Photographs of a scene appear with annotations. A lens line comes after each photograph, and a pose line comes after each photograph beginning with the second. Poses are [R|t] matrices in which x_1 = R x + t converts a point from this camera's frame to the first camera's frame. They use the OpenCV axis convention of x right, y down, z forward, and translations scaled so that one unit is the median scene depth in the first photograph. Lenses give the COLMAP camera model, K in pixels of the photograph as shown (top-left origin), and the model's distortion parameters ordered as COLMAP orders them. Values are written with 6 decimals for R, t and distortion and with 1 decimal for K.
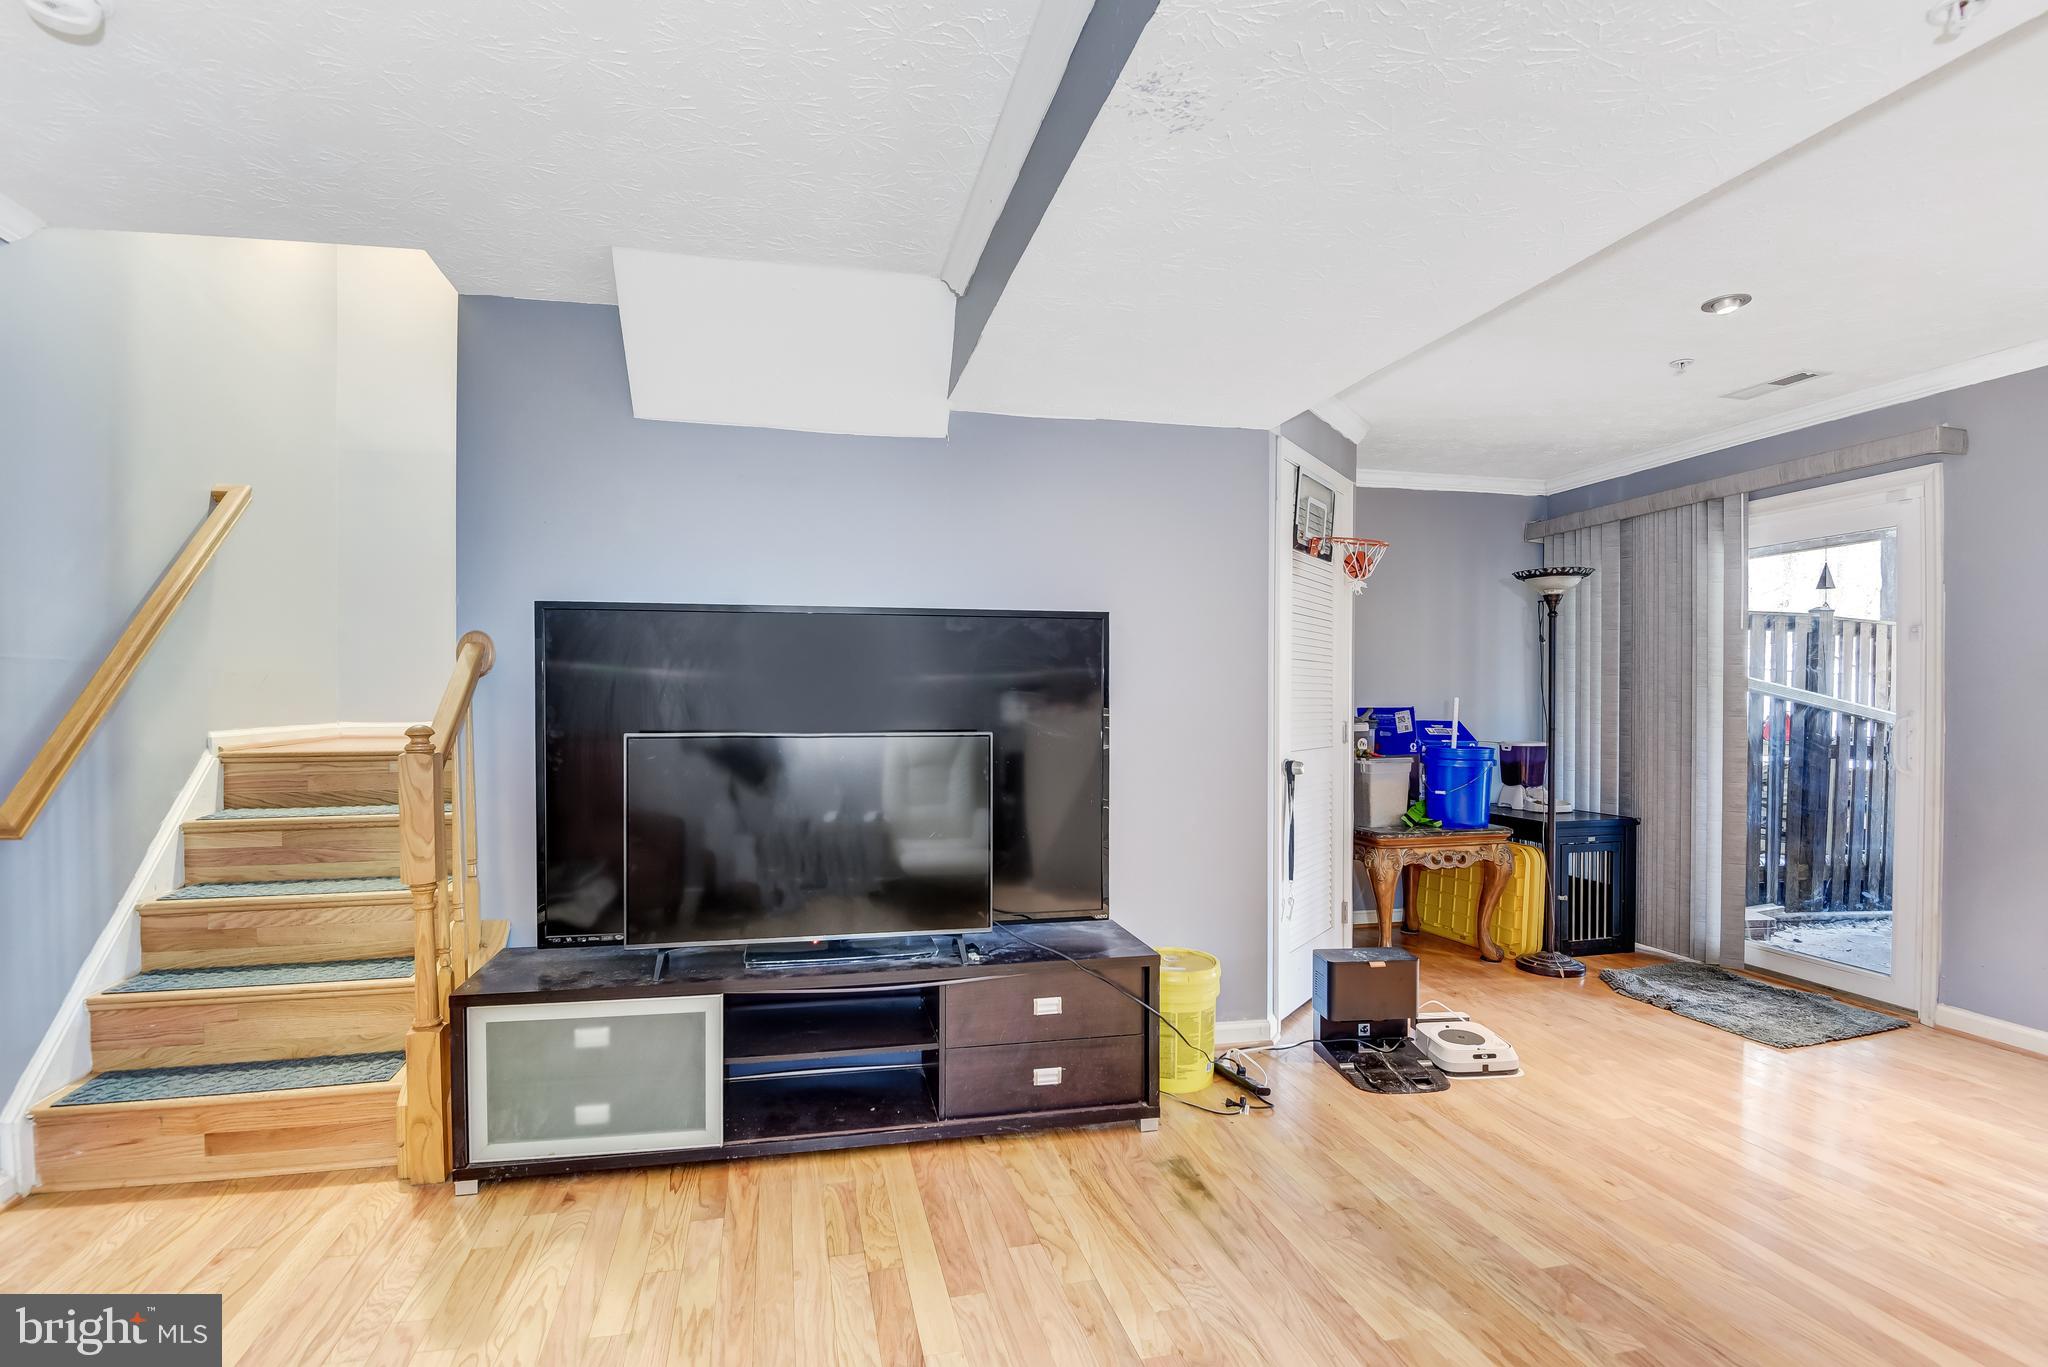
lens RADIAL K [[981.3, 0, 1017.5], [0, 981.3, 710.5], [0, 0, 1]] dist [-0.029295, -0.000012]
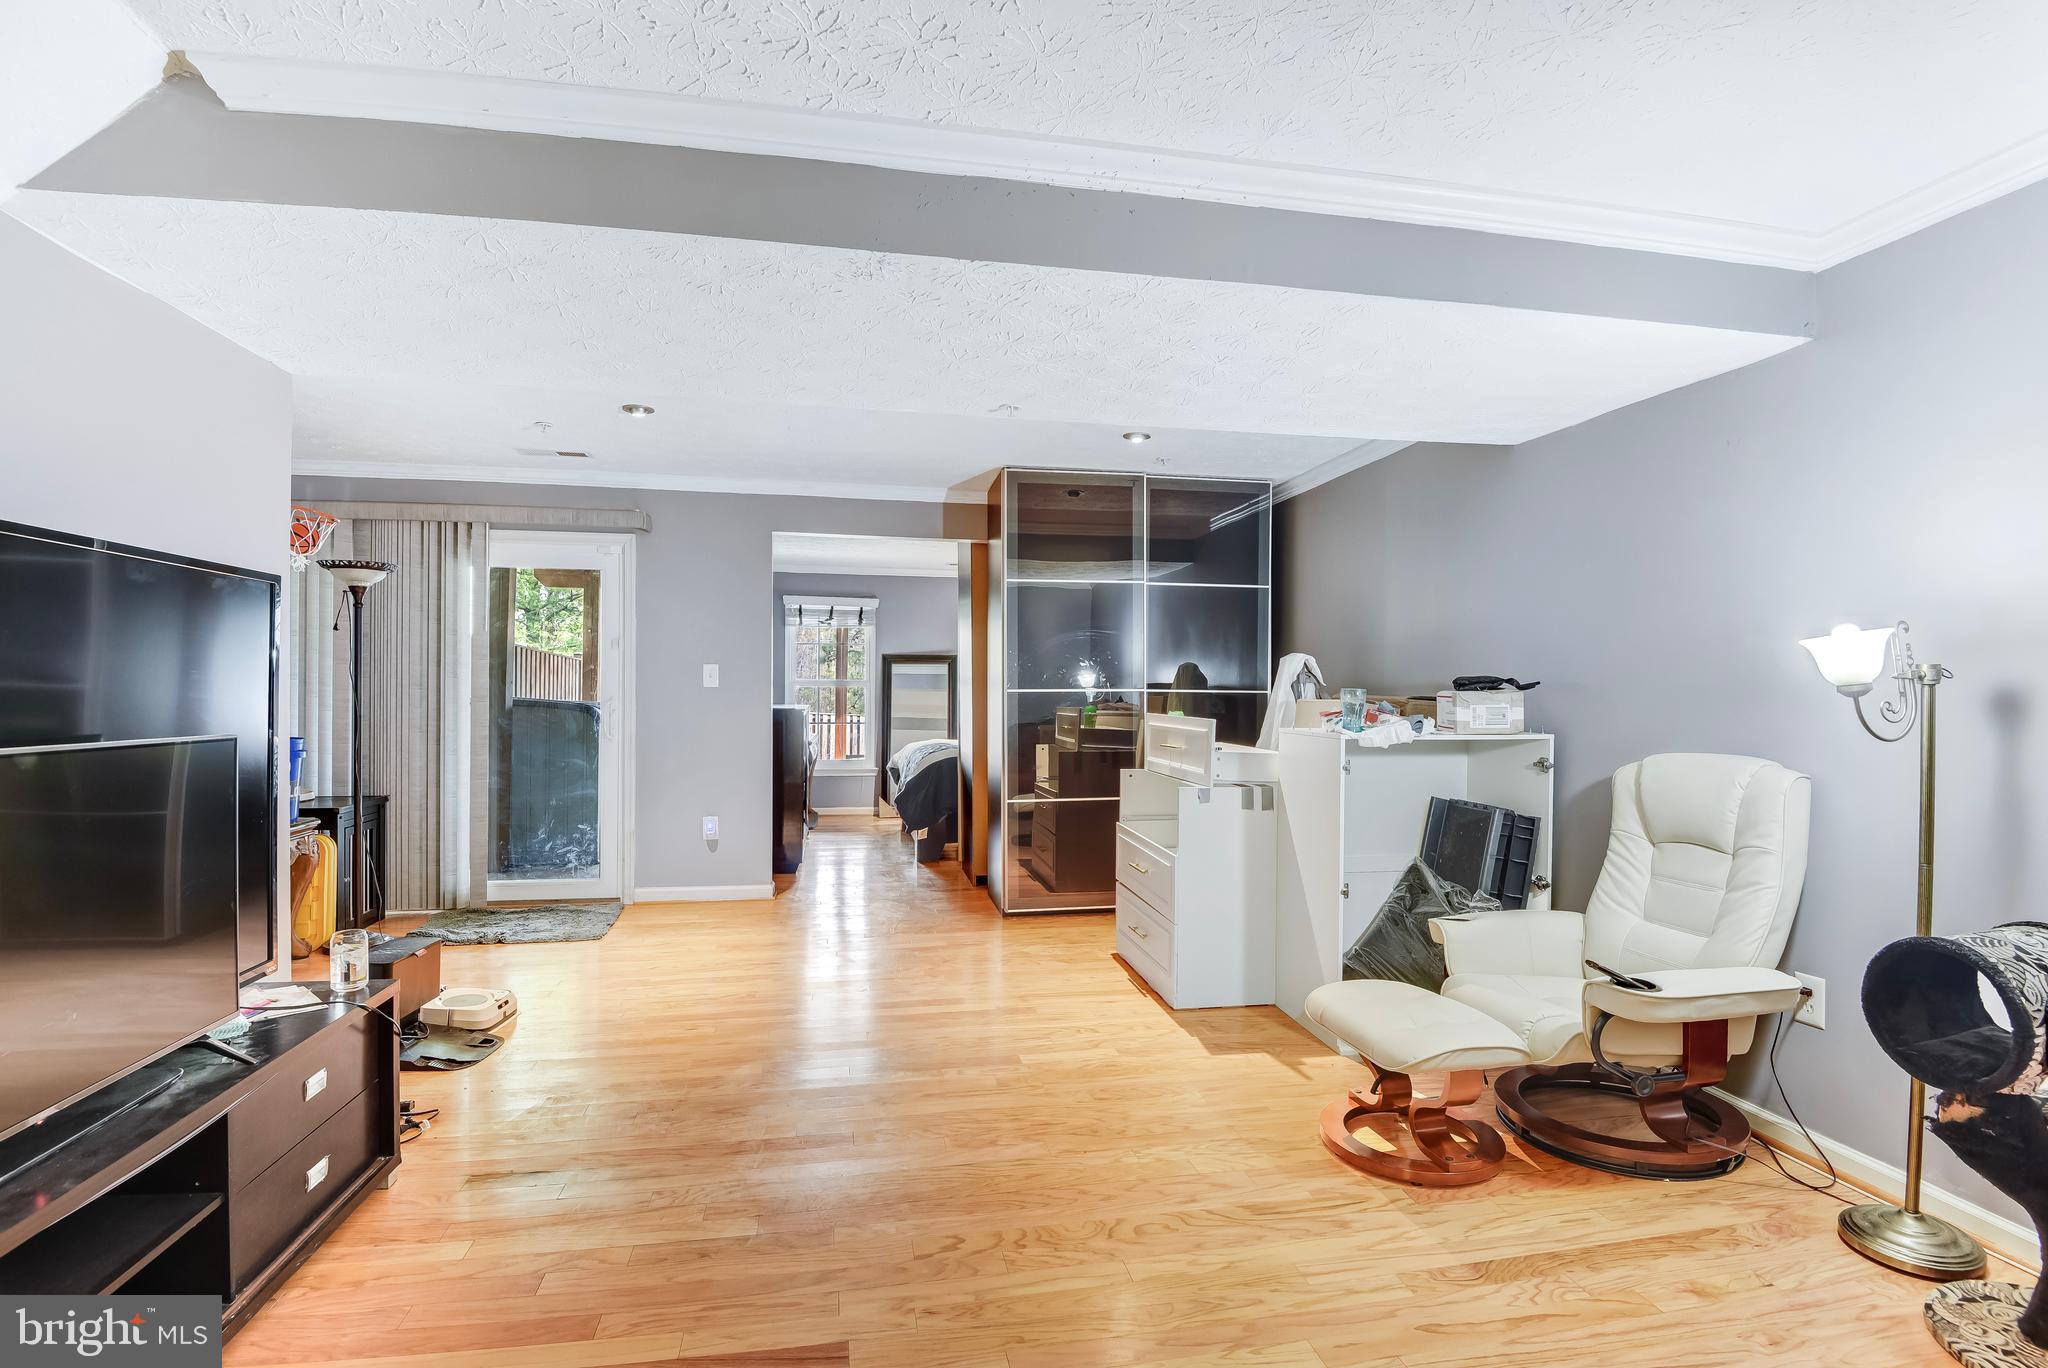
lens RADIAL K [[971.4, 0, 1024.0], [0, 971.4, 684.0], [0, 0, 1]] dist [-0.000001, -0.016289]
pose [[0.035661, 0.004842, 0.999352, -0.453472], [0.004047, 0.999979, -0.004989, -0.006951], [-0.999356, 0.004222, 0.035640, 0.256028]]
